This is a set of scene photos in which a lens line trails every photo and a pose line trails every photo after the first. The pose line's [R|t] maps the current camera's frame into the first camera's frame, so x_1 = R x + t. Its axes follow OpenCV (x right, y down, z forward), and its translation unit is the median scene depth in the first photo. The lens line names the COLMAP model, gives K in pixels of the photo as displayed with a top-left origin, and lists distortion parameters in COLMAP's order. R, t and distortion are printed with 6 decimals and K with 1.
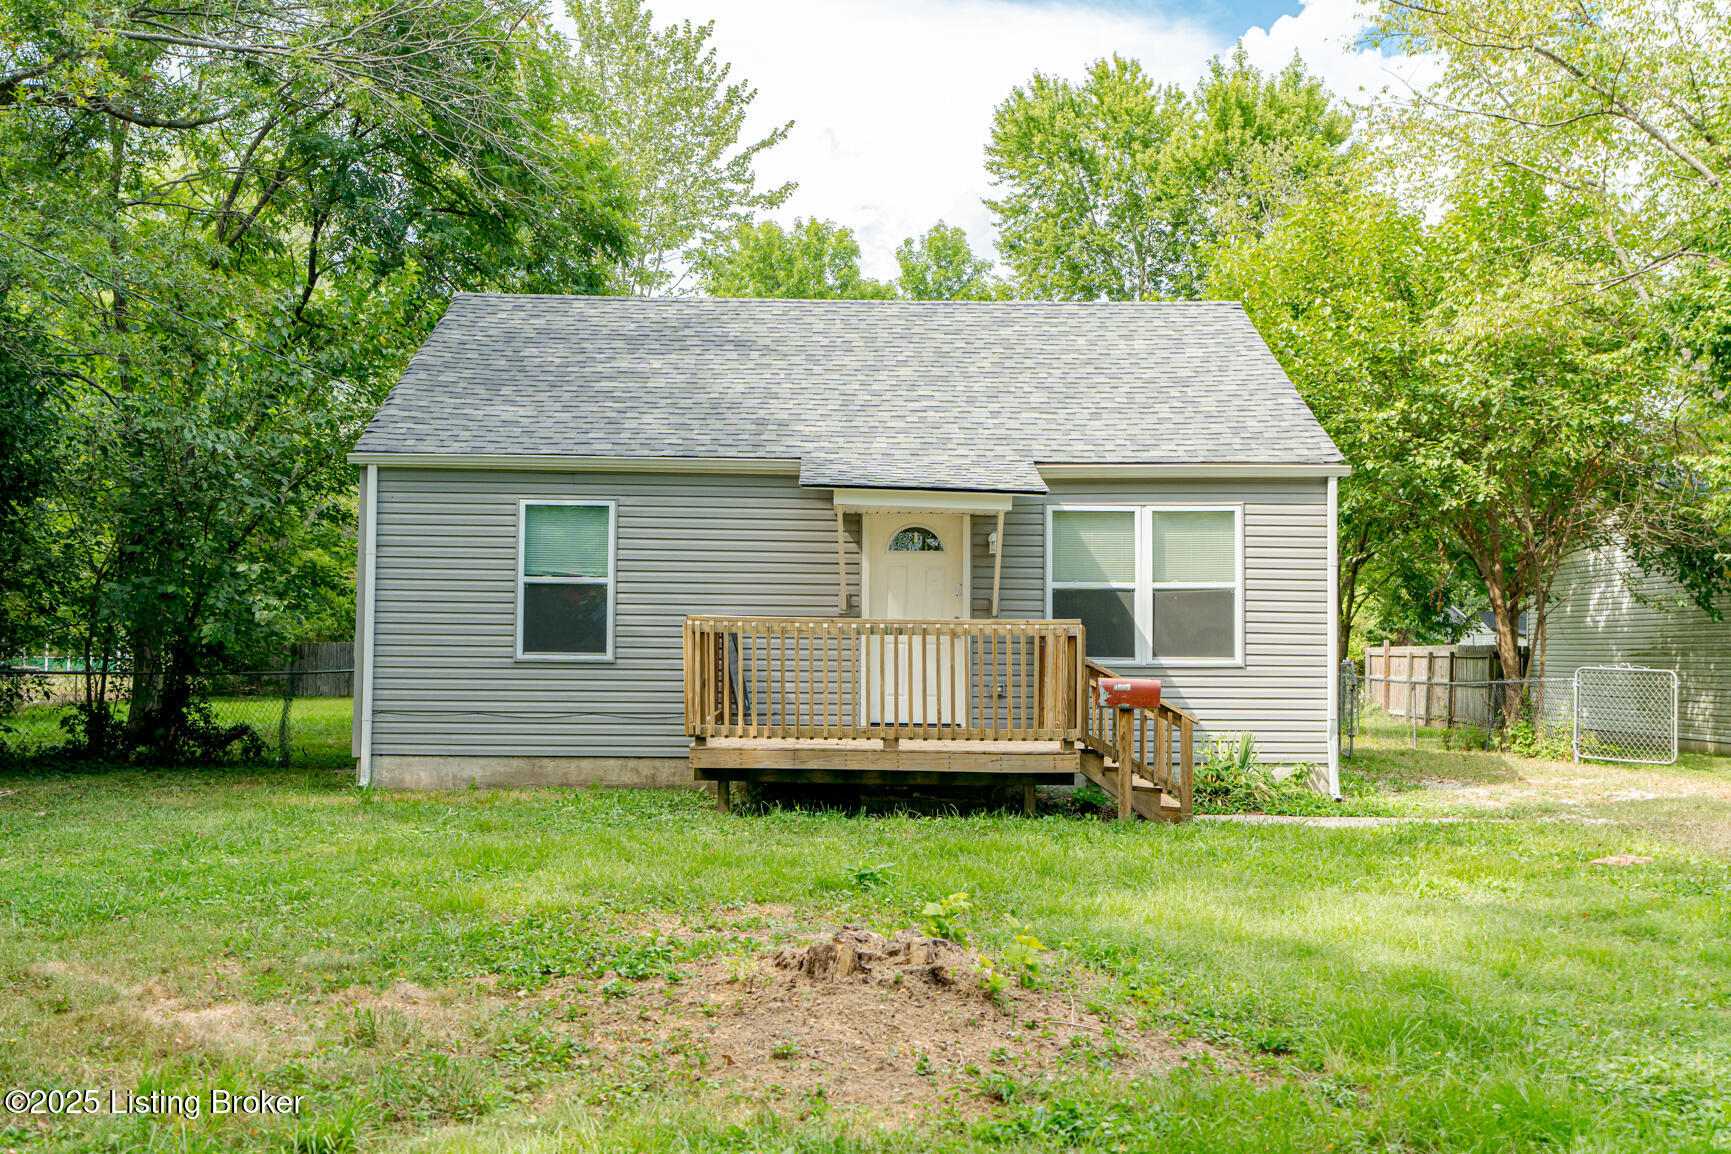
lens RADIAL K [[1611.8, 0, 833.4], [0, 1611.8, 574.2], [0, 0, 1]] dist [-0.001552, 0.000000]
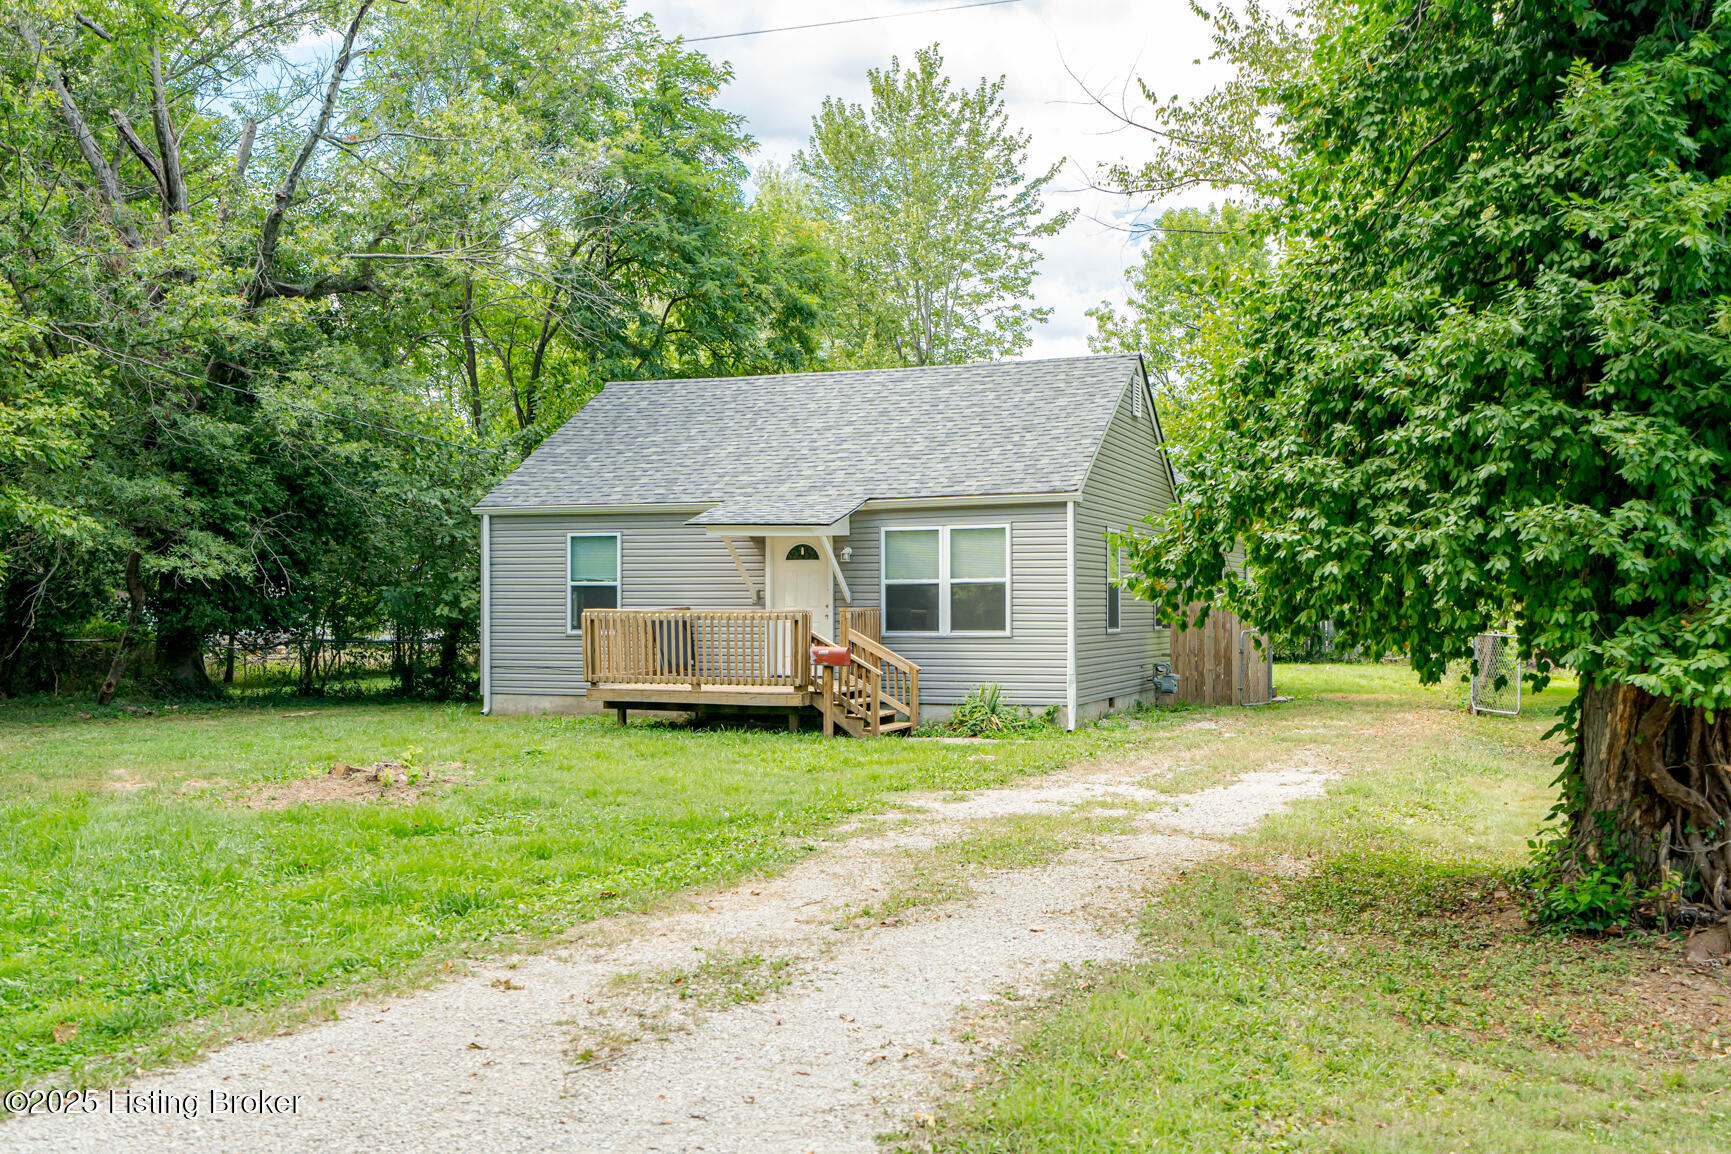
lens RADIAL K [[1636.6, 0, 866.6], [0, 1636.6, 581.2], [0, 0, 1]] dist [0.008404, 0.000000]
pose [[0.933113, -0.016351, -0.359211, 0.655219], [0.027467, 0.999288, 0.025864, -0.032765], [0.358533, -0.034001, 0.932898, -0.393929]]
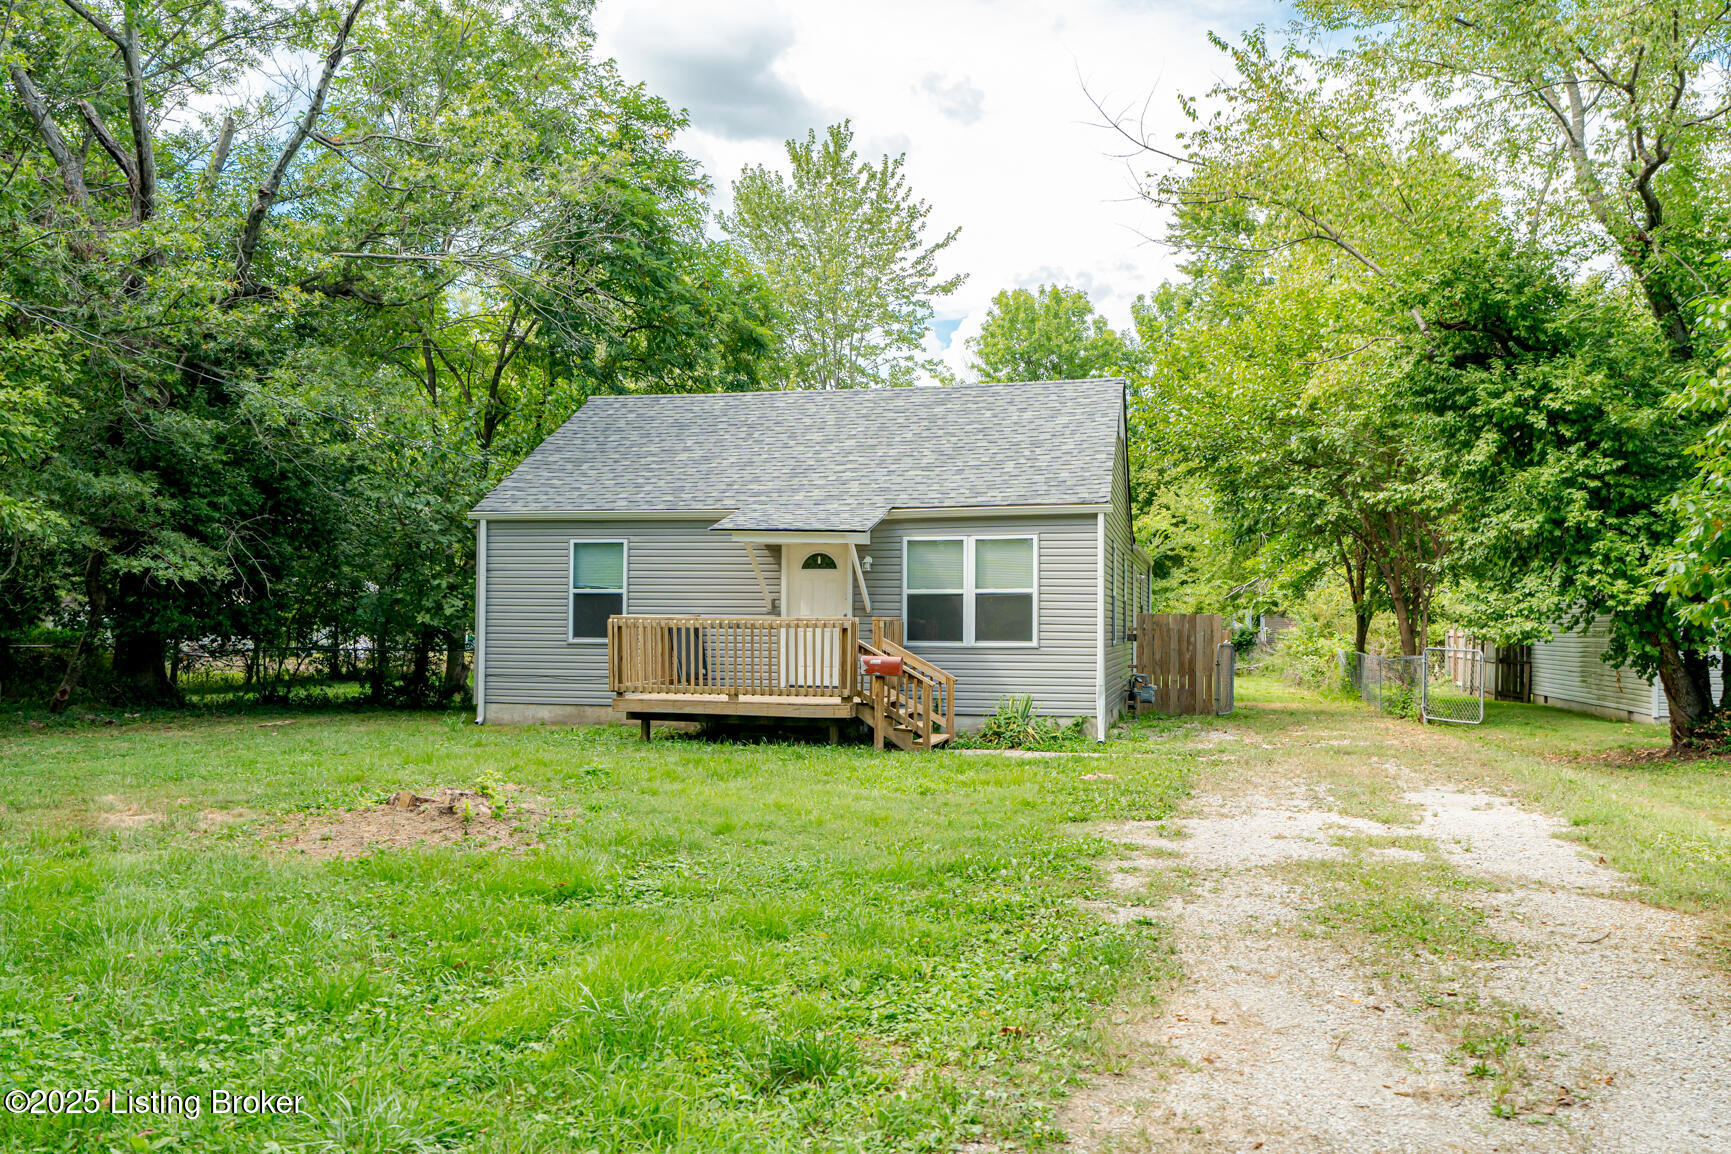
lens RADIAL K [[1327.8, 0, 858.9], [0, 1327.8, 581.1], [0, 0, 1]] dist [0.001090, 0.005940]
pose [[0.971183, -0.009959, -0.238128, 0.380279], [0.012686, 0.999870, 0.009920, -0.015262], [0.237998, -0.012655, 0.971183, -0.177487]]
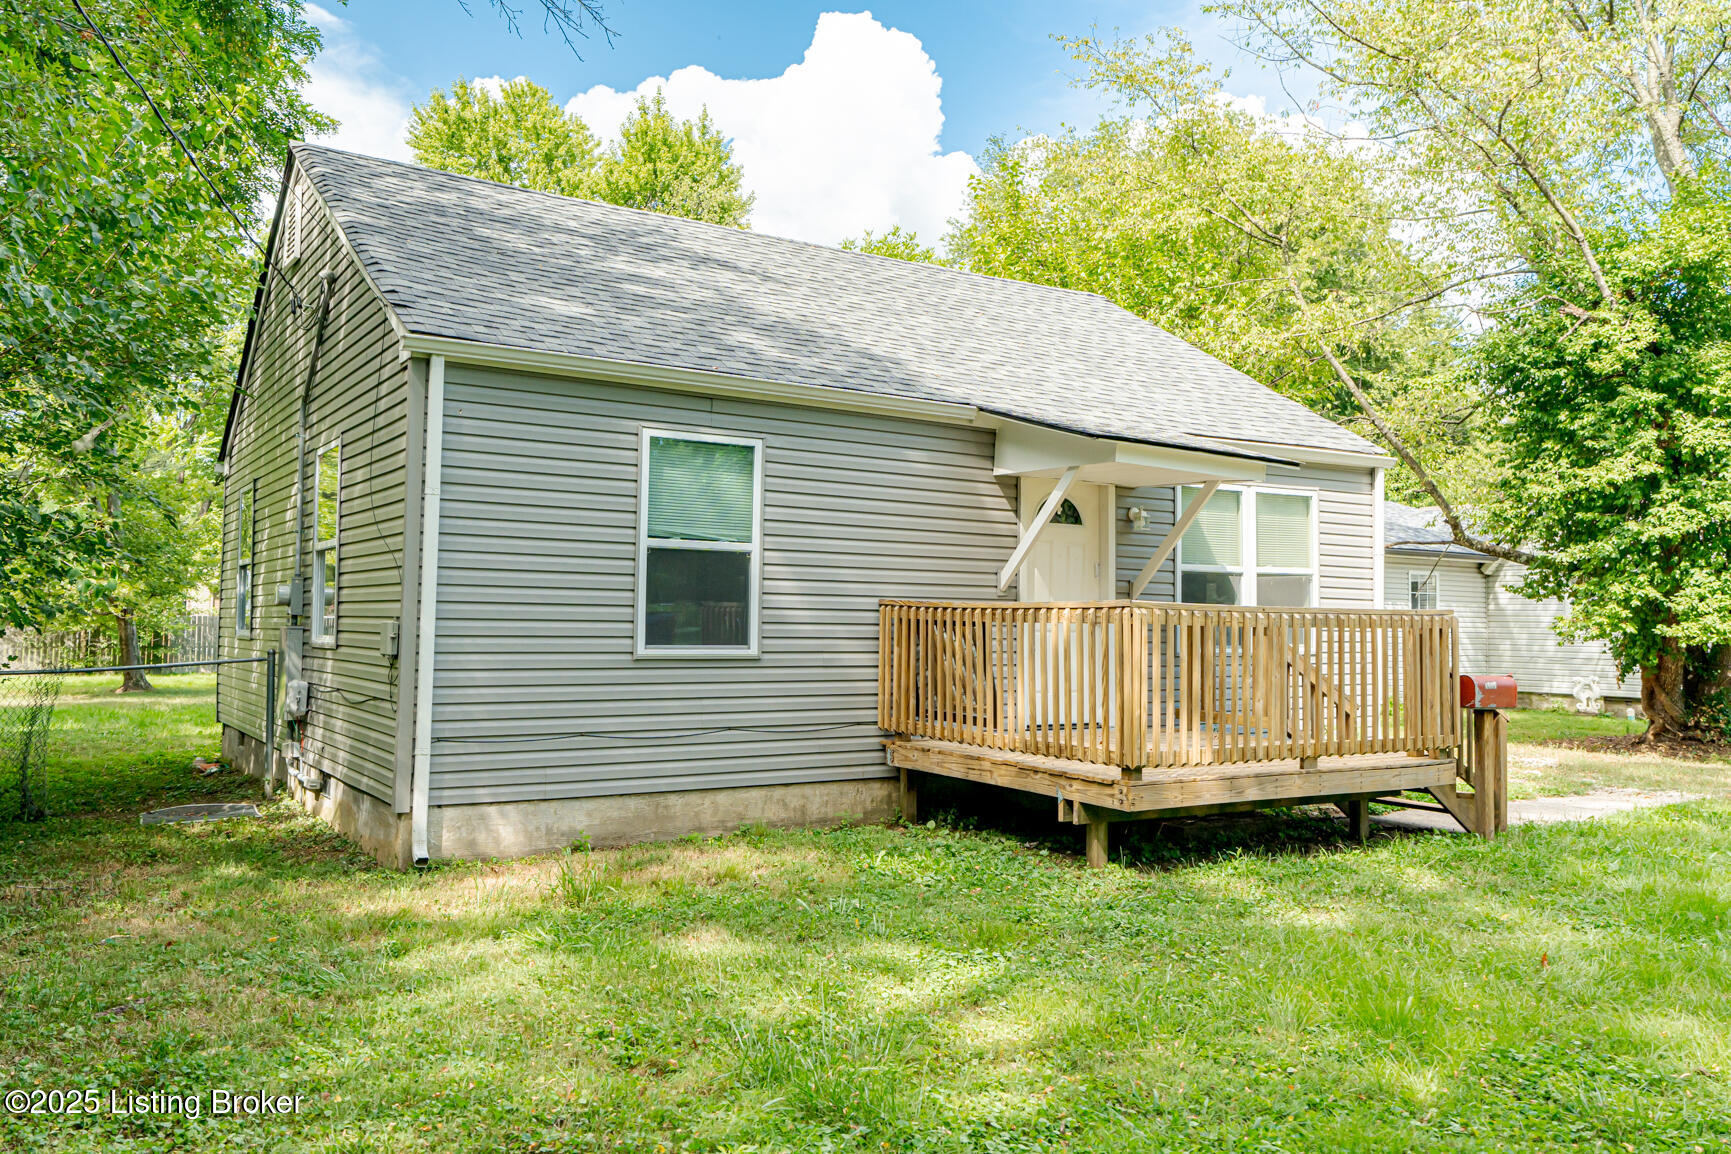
lens RADIAL K [[1327.8, 0, 830.5], [0, 1327.8, 555.2], [0, 0, 1]] dist [0.001090, 0.005940]
pose [[0.854098, 0.027832, 0.519367, -0.424839], [-0.027885, 0.999581, -0.007709, 0.011191], [-0.519364, -0.007898, 0.854517, 0.461463]]
